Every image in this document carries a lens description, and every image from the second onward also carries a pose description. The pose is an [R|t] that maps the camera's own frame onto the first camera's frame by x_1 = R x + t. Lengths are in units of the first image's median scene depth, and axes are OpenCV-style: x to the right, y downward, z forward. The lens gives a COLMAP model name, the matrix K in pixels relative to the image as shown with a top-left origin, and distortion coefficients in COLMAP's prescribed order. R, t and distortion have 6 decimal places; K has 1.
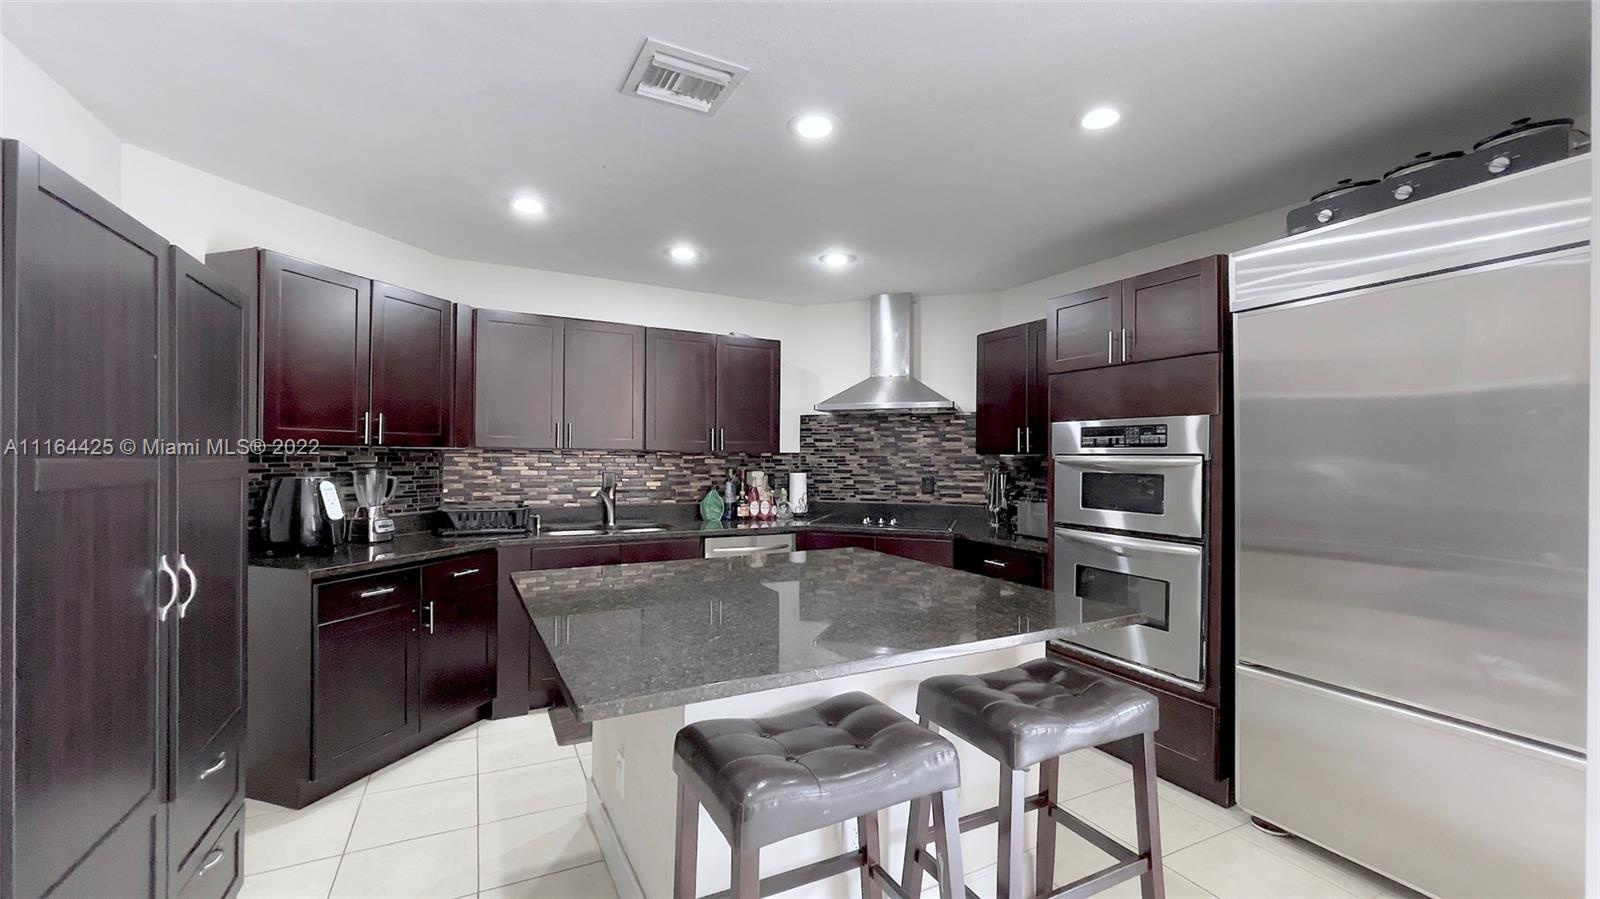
lens RADIAL K [[638.9, 0, 794.6], [0, 638.9, 454.7], [0, 0, 1]] dist [-0.002241, -0.000008]
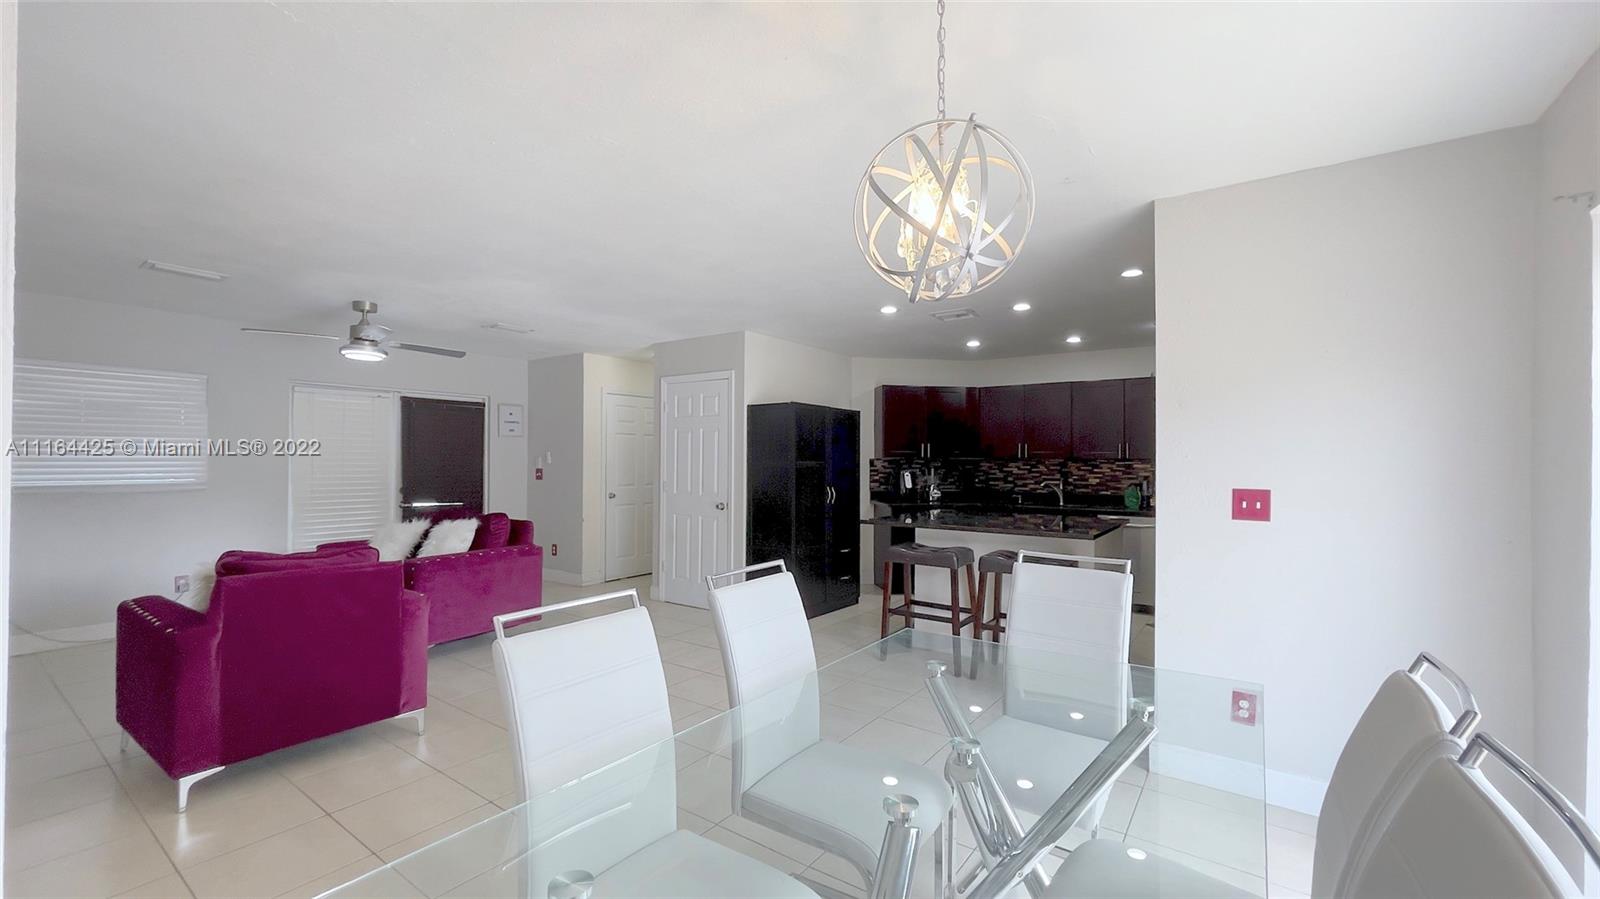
lens RADIAL K [[638.9, 0, 797.2], [0, 638.9, 455.7], [0, 0, 1]] dist [-0.002241, -0.000008]
pose [[0.467830, -0.011604, -0.883742, 0.857332], [0.000523, 0.999917, -0.012852, 0.006465], [0.883818, 0.005551, 0.467797, -0.362430]]
